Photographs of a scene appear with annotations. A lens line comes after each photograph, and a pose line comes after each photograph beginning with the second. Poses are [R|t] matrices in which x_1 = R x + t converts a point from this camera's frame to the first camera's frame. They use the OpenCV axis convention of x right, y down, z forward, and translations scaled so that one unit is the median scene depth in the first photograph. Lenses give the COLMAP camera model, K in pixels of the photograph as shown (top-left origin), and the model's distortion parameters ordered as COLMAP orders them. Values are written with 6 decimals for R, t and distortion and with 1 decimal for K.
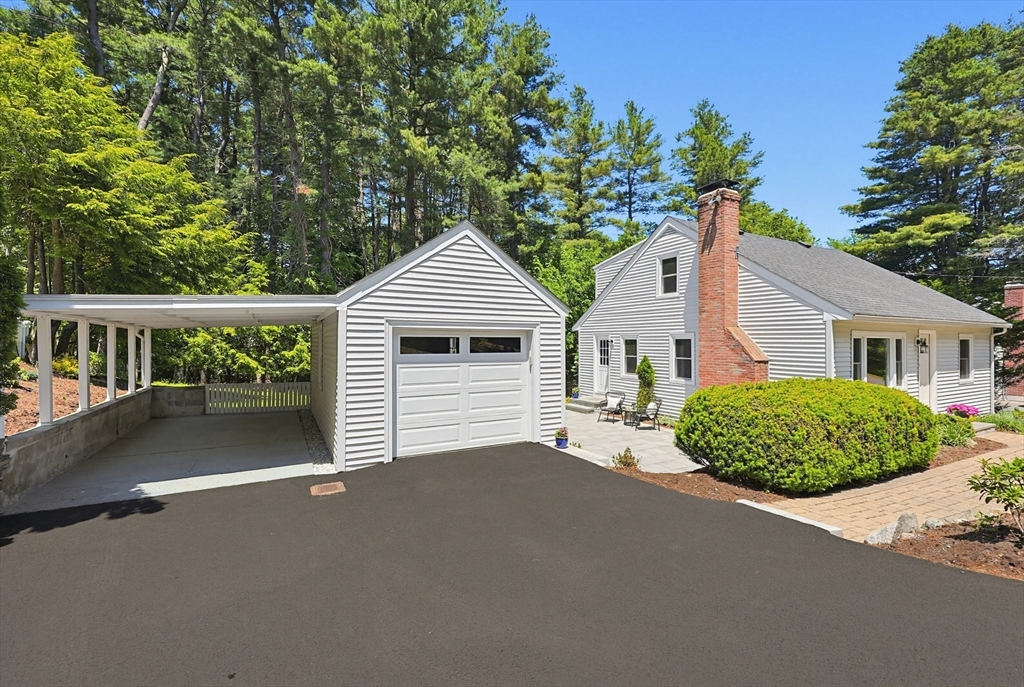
lens RADIAL K [[433.5, 0, 527.2], [0, 433.5, 339.5], [0, 0, 1]] dist [-0.001983, -0.000078]
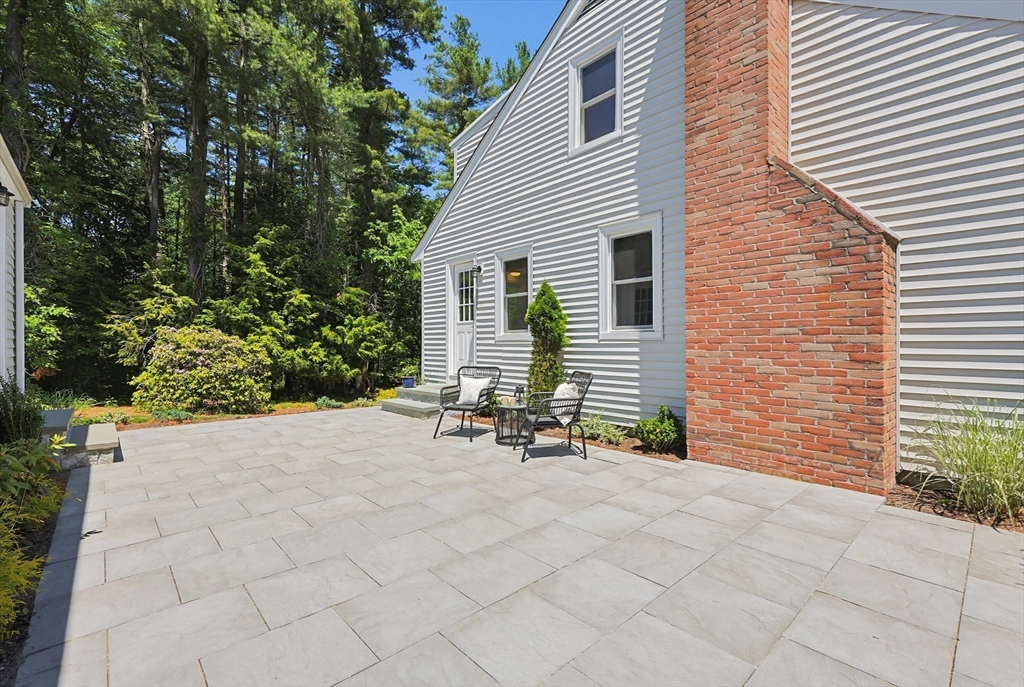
lens RADIAL K [[449.8, 0, 525.5], [0, 449.8, 343.4], [0, 0, 1]] dist [-0.001924, -0.000061]
pose [[0.972743, -0.005281, 0.231826, 0.134775], [0.003080, 0.999947, 0.009858, 0.088705], [-0.231866, -0.008875, 0.972707, 0.517583]]
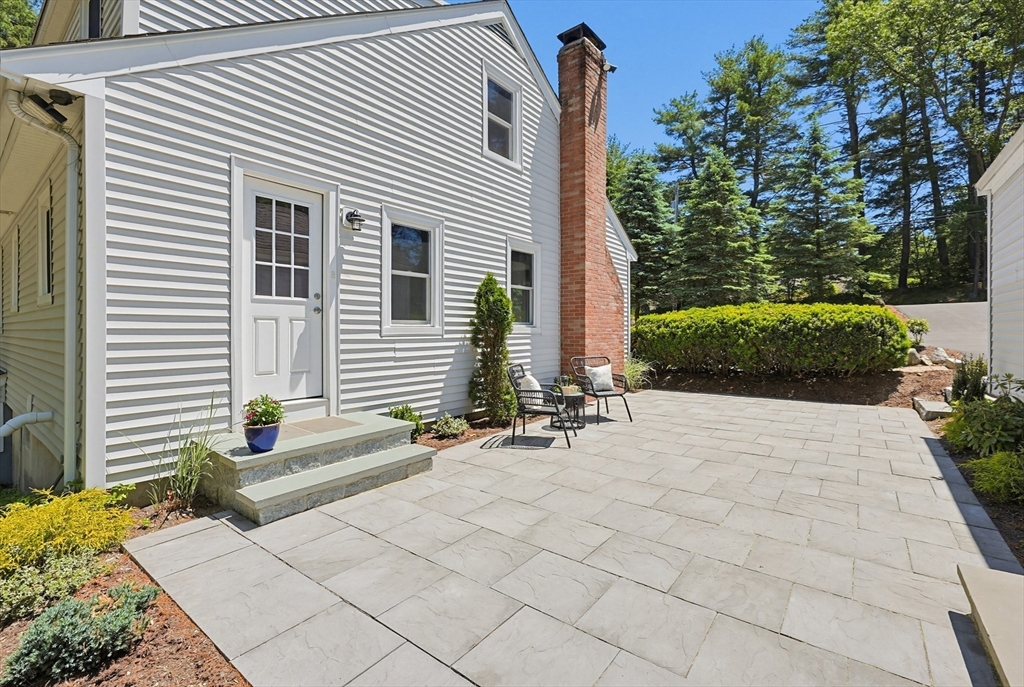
lens RADIAL K [[440.9, 0, 532.5], [0, 440.9, 333.8], [0, 0, 1]] dist [-0.001962, -0.000129]
pose [[-0.404098, -0.004780, 0.914703, -0.140217], [-0.003219, 0.999988, 0.003804, 0.088013], [-0.914710, -0.001407, -0.404108, 1.065013]]
